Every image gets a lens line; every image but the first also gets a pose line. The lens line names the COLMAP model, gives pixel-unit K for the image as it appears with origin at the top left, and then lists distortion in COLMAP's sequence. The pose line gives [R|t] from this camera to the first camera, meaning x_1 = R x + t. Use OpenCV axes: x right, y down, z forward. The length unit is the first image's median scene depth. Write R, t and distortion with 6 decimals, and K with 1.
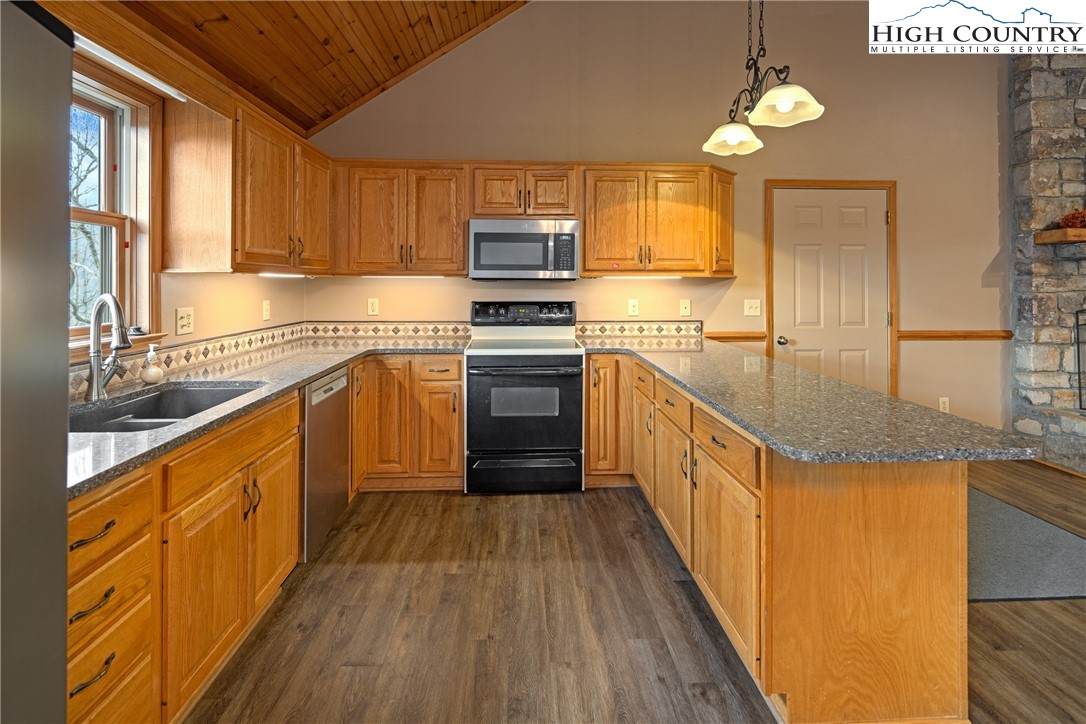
lens RADIAL K [[538.2, 0, 536.1], [0, 538.2, 278.6], [0, 0, 1]] dist [0.005818, -0.005867]
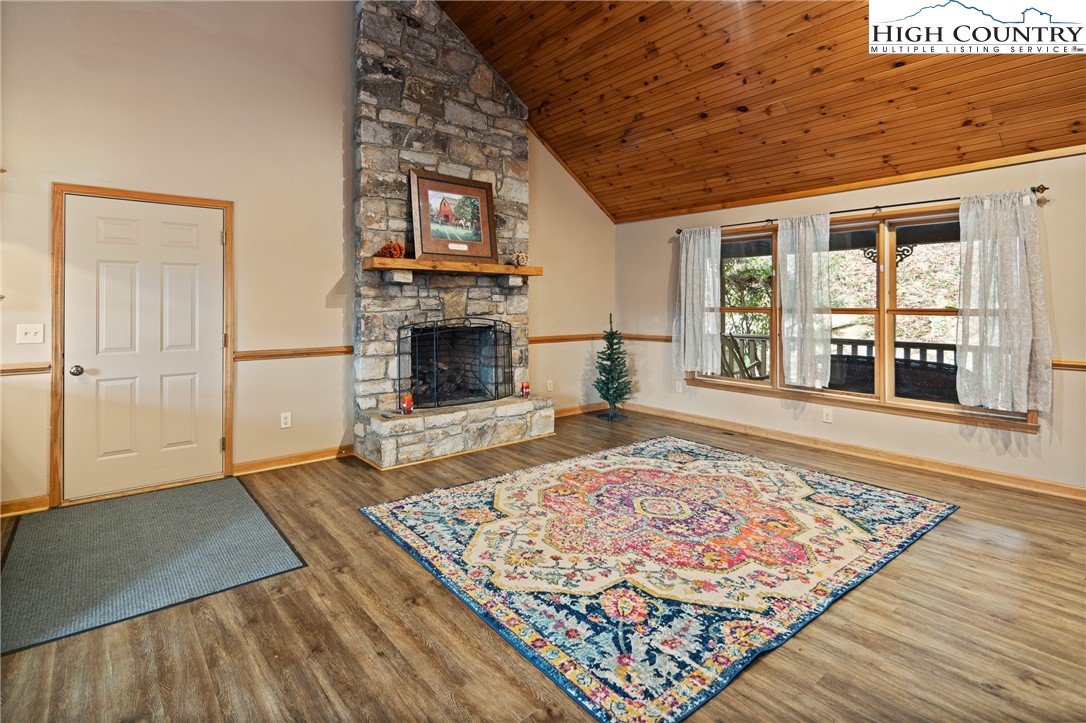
lens RADIAL K [[538.2, 0, 547.4], [0, 538.2, 297.9], [0, 0, 1]] dist [0.005818, -0.005867]
pose [[0.796928, 0.004599, 0.604057, 0.545108], [-0.002536, 0.999988, -0.004267, -0.000289], [-0.604070, 0.001869, 0.796929, -0.151662]]
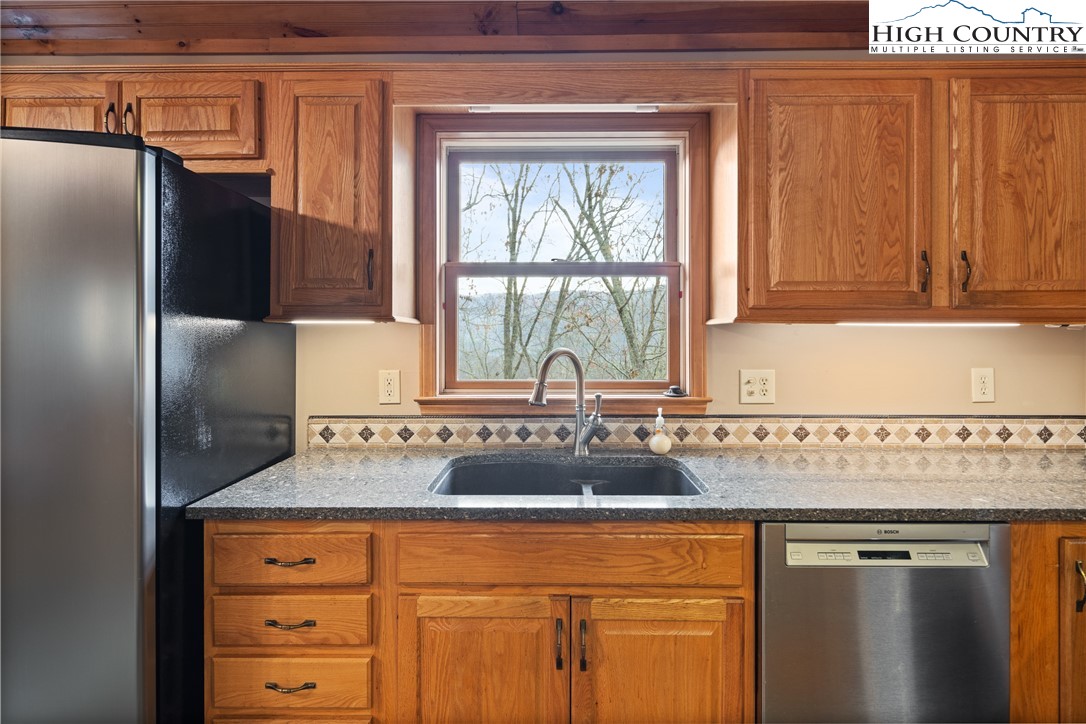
lens RADIAL K [[538.2, 0, 547.0], [0, 538.2, 330.2], [0, 0, 1]] dist [0.005818, -0.005867]
pose [[-0.046128, -0.006379, -0.998915, 0.084017], [0.006771, 0.999955, -0.006699, 0.000513], [0.998913, -0.007072, -0.046083, 0.468422]]
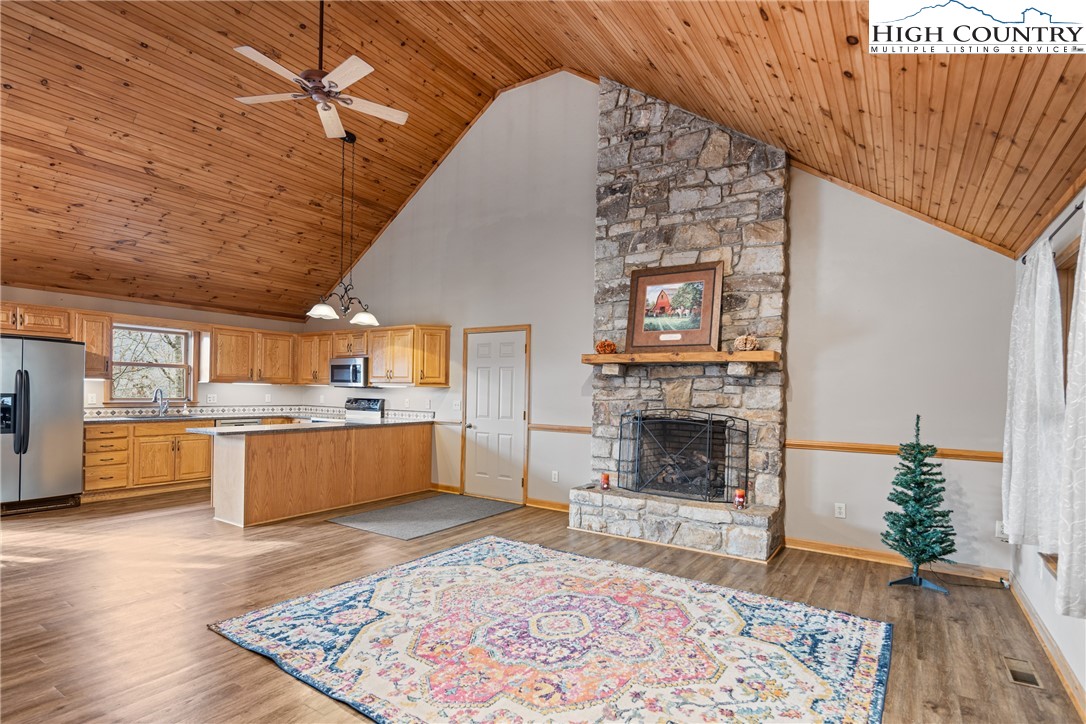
lens RADIAL K [[538.2, 0, 540.7], [0, 538.2, 391.4], [0, 0, 1]] dist [0.005818, -0.005867]
pose [[0.804879, 0.013508, -0.593285, 1.639052], [-0.013959, 0.999895, 0.003829, 0.000357], [0.593274, 0.005200, 0.804983, -0.201903]]
